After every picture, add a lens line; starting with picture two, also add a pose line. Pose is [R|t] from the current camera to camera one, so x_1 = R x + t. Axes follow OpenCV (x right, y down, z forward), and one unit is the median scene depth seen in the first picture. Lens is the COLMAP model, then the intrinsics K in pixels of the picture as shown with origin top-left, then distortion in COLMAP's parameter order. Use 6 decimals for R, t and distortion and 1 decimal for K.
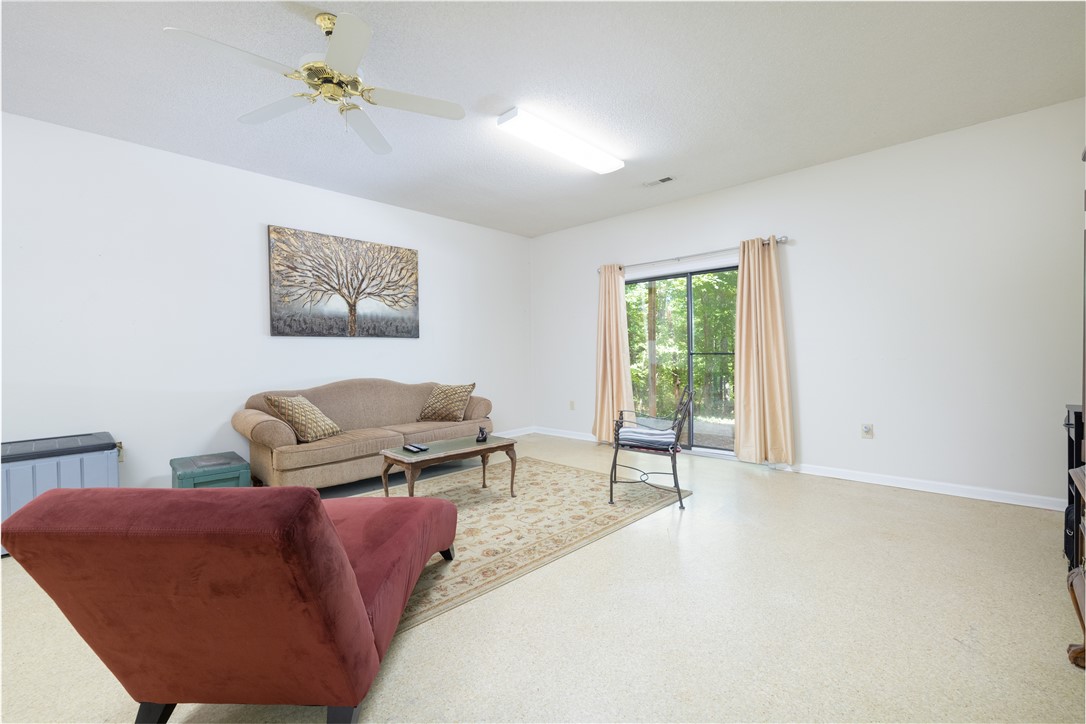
lens RADIAL K [[463.0, 0, 546.4], [0, 463.0, 356.4], [0, 0, 1]] dist [-0.001451, -0.000151]
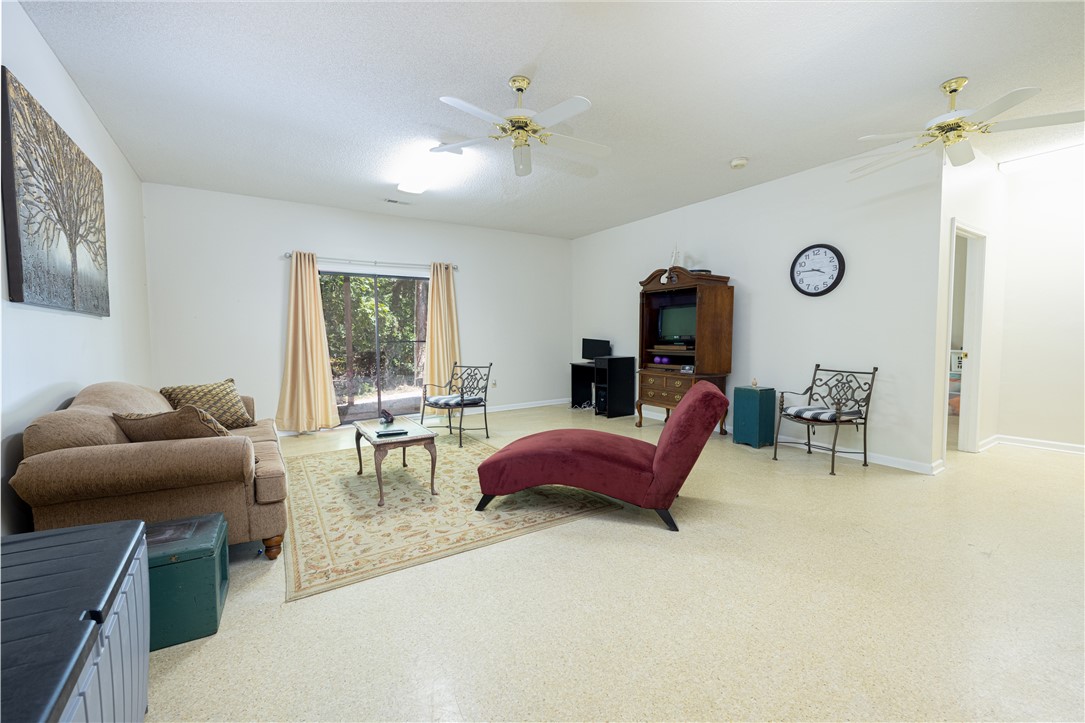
lens RADIAL K [[462.6, 0, 545.7], [0, 462.6, 363.6], [0, 0, 1]] dist [-0.001451, -0.000151]
pose [[0.227031, -0.045465, 0.972826, -1.002171], [0.024707, 0.998857, 0.040915, 0.015356], [-0.973574, 0.014746, 0.227894, 0.381226]]
